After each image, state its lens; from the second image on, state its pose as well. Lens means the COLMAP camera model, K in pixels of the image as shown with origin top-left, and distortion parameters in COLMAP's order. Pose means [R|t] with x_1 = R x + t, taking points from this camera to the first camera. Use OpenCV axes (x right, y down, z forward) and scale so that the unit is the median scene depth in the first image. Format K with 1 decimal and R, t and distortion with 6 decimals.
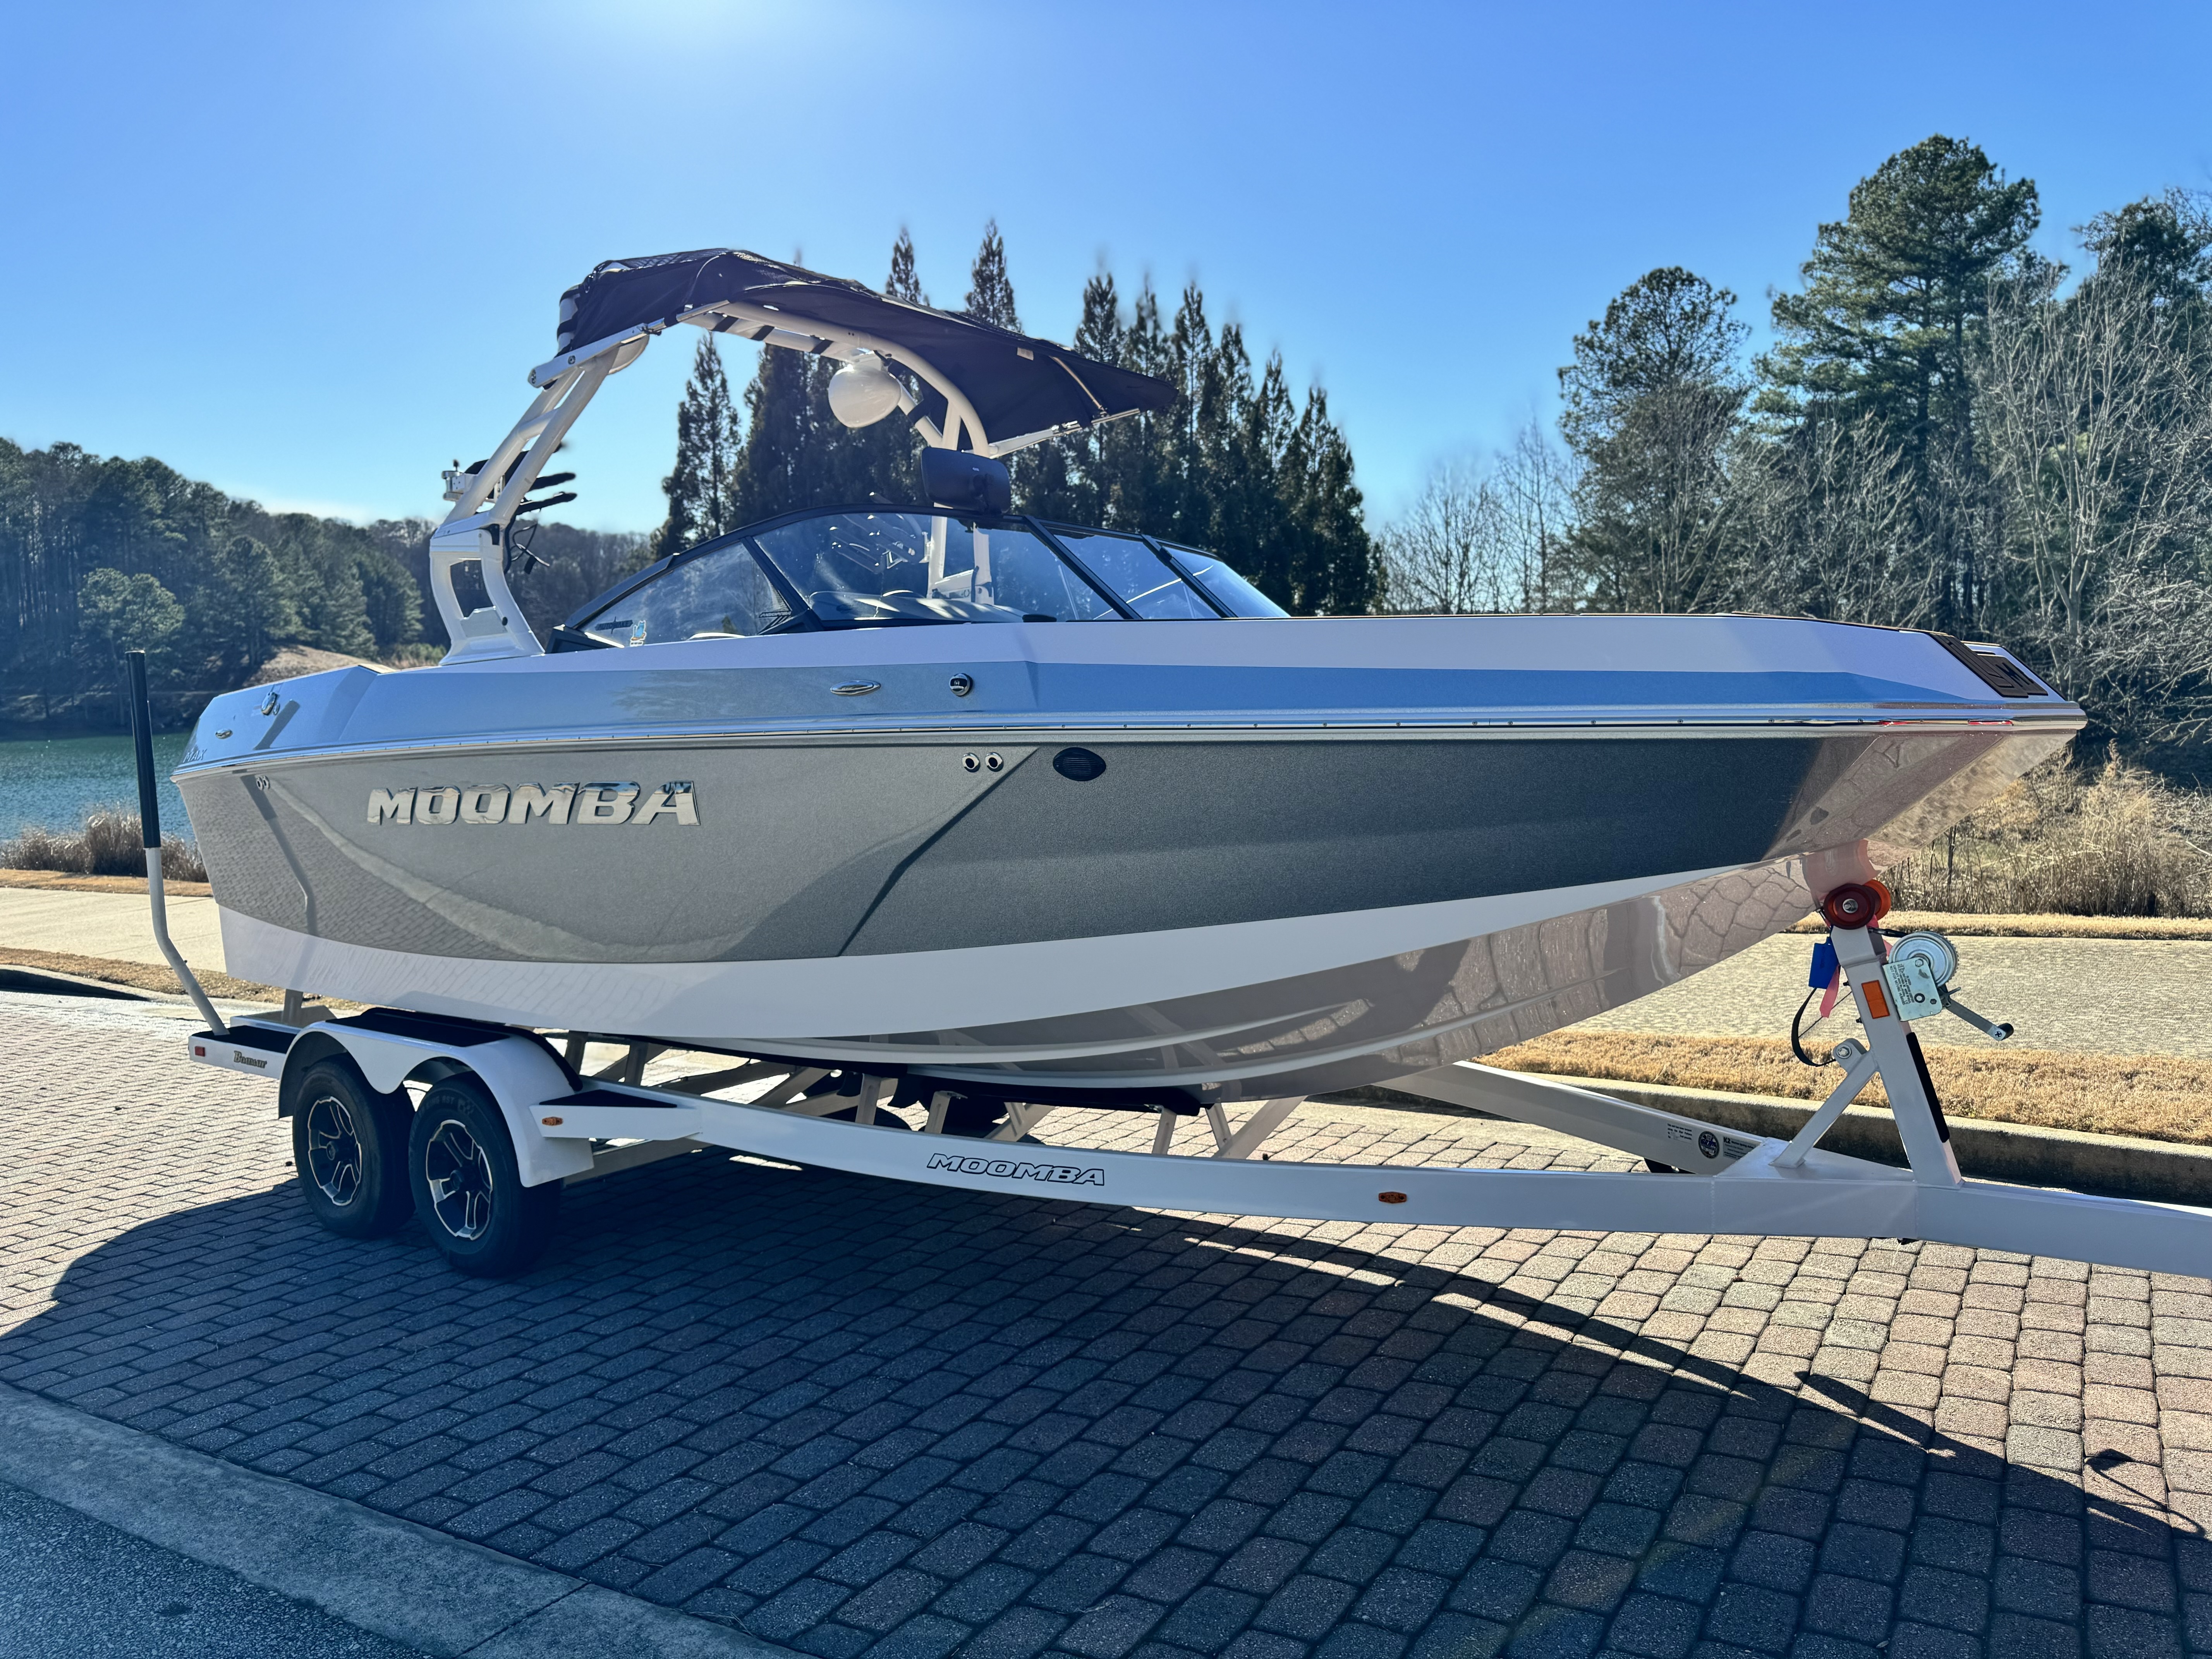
lens RADIAL K [[1571.4, 0, 1112.9], [0, 1571.4, 824.7], [0, 0, 1]] dist [0.034294, -0.041781]
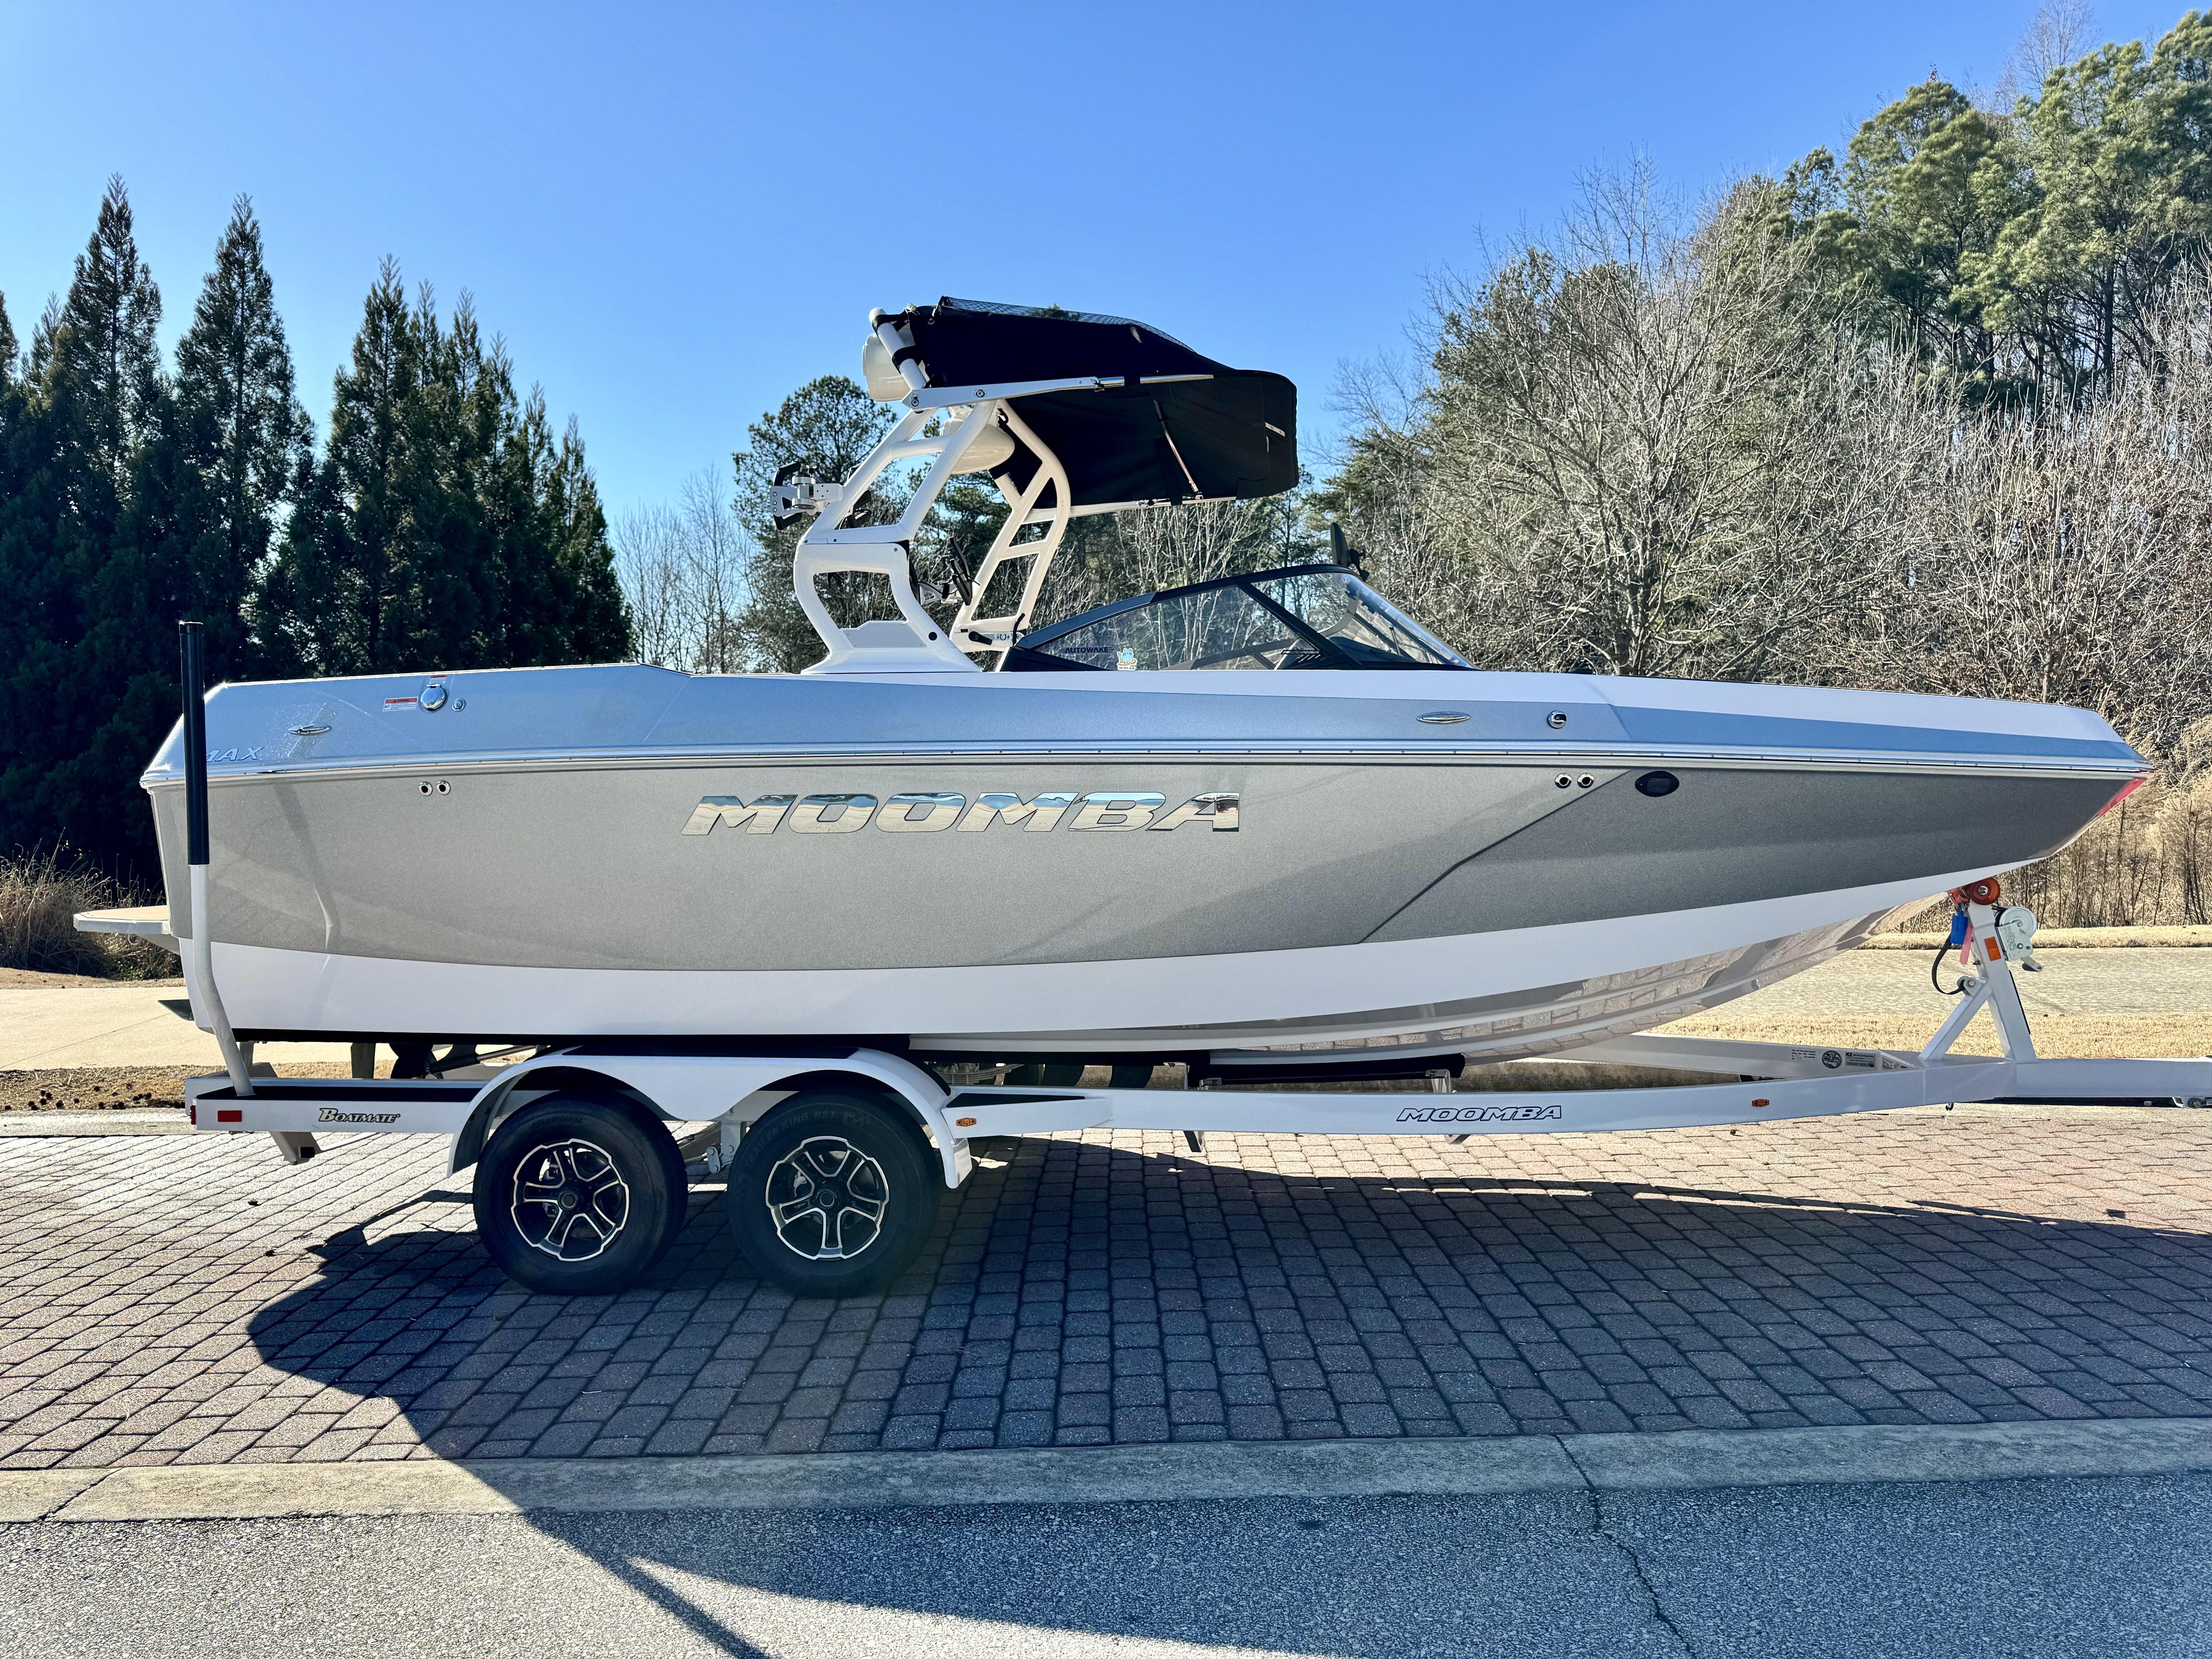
lens RADIAL K [[1571.4, 0, 1096.9], [0, 1571.4, 834.8], [0, 0, 1]] dist [0.034294, -0.041781]
pose [[0.843230, 0.021362, 0.537129, -0.790277], [0.000683, 0.999167, -0.040809, 0.040784], [-0.537553, 0.034778, 0.842513, 0.089811]]
